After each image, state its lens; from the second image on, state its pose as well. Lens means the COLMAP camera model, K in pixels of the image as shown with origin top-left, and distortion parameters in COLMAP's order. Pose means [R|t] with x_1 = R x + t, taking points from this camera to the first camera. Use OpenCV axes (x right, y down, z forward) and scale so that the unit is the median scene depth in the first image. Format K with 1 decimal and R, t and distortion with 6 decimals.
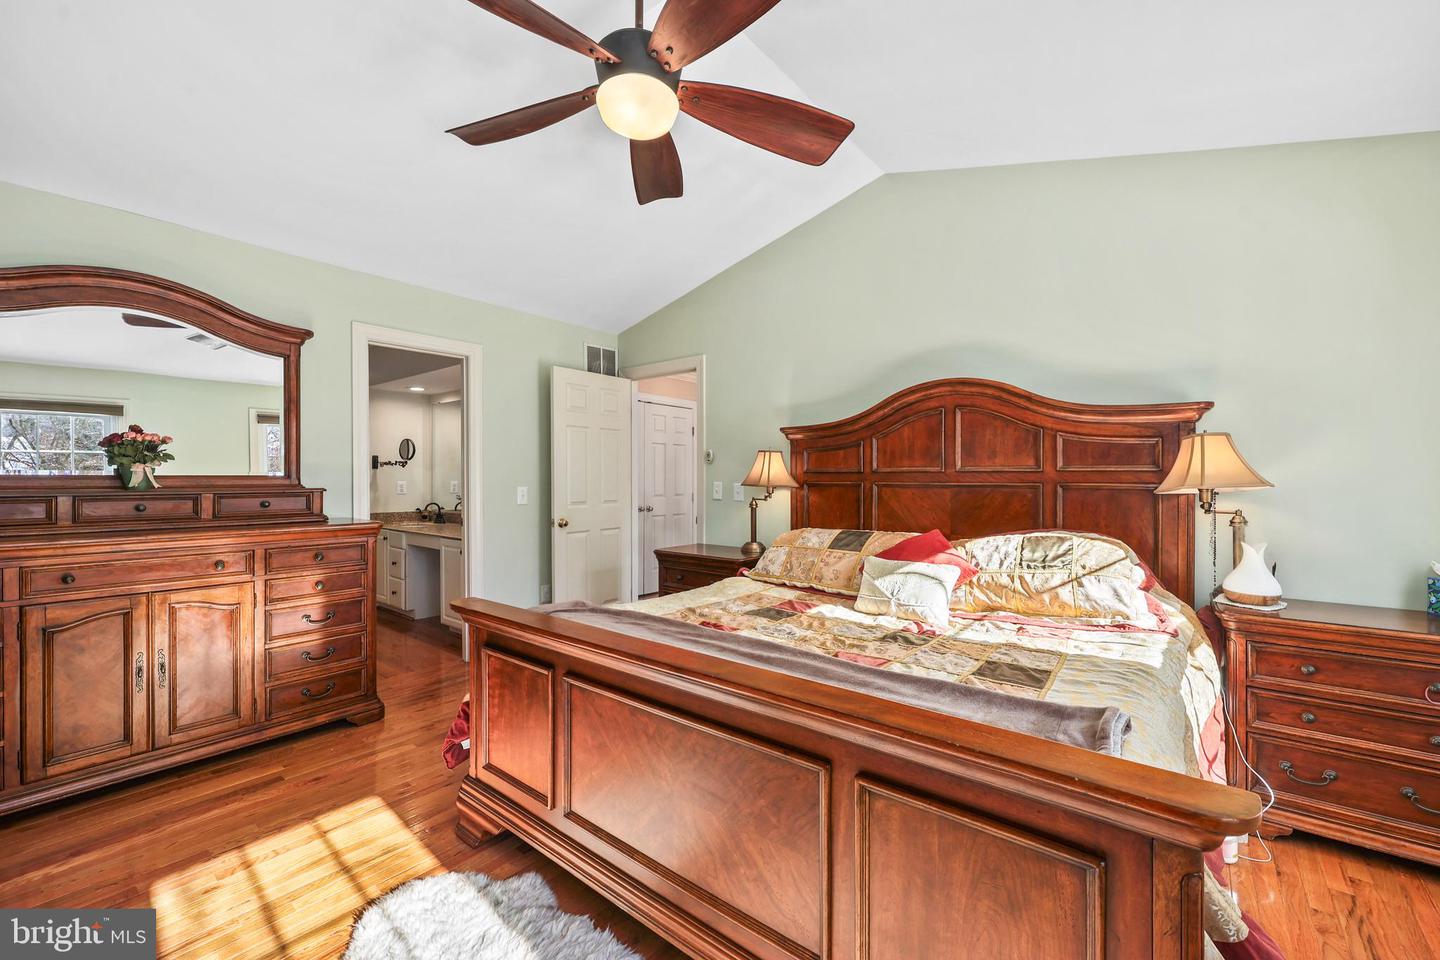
lens RADIAL K [[581.1, 0, 724.4], [0, 581.1, 479.1], [0, 0, 1]] dist [0.000052, -0.000813]
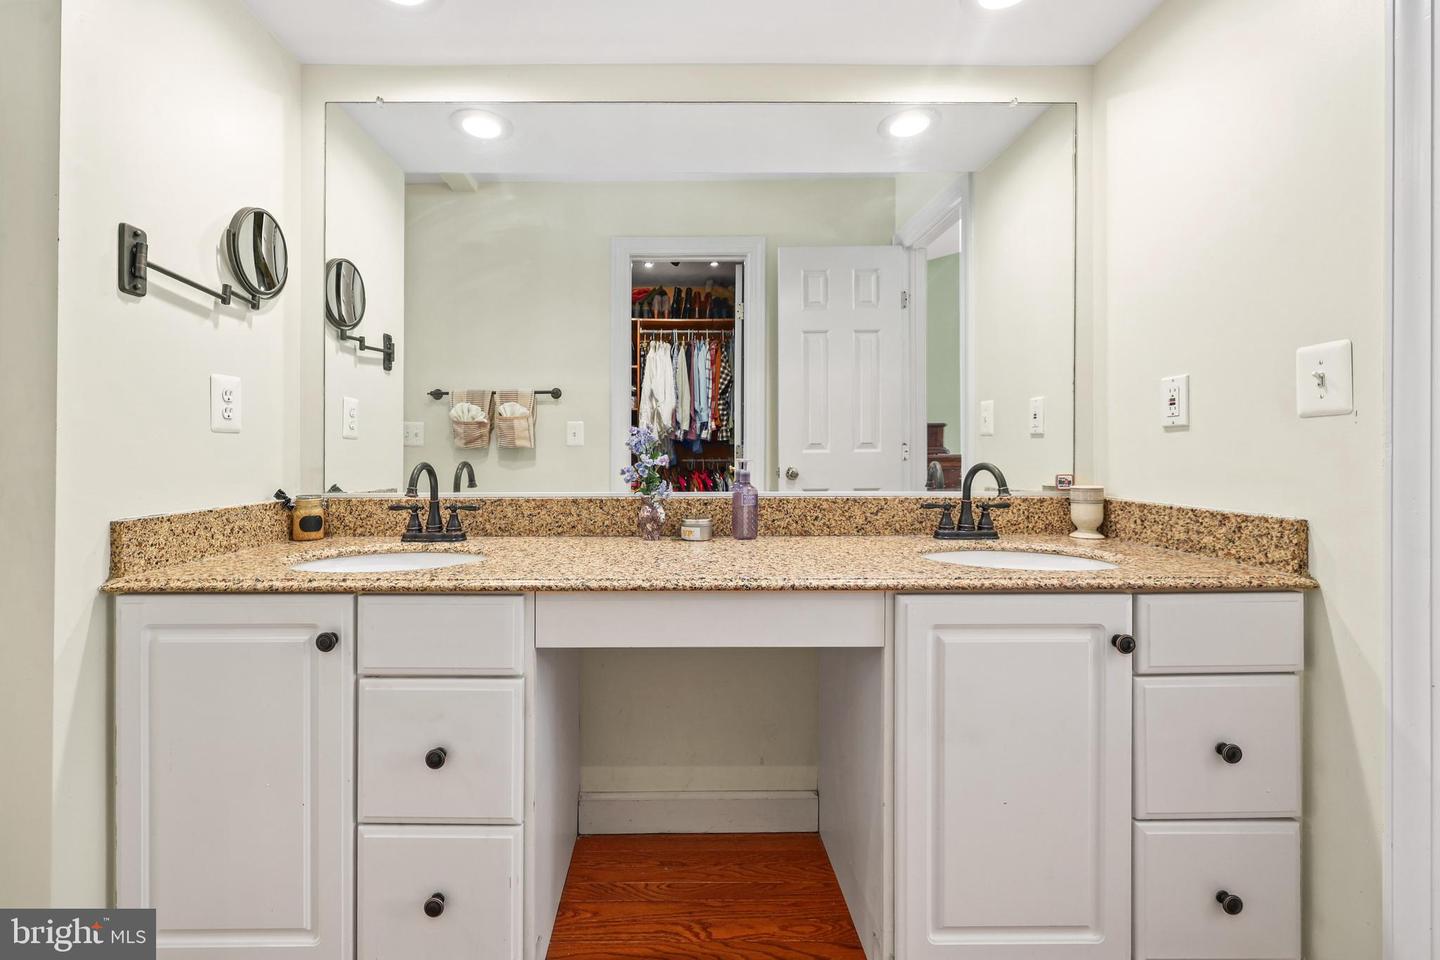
lens RADIAL K [[581.1, 0, 670.1], [0, 581.1, 451.8], [0, 0, 1]] dist [0.000052, -0.000813]
pose [[0.775750, 0.007371, 0.630998, -0.564745], [0.001524, 0.999907, -0.013554, 0.037383], [-0.631039, 0.011476, 0.775666, 0.711734]]
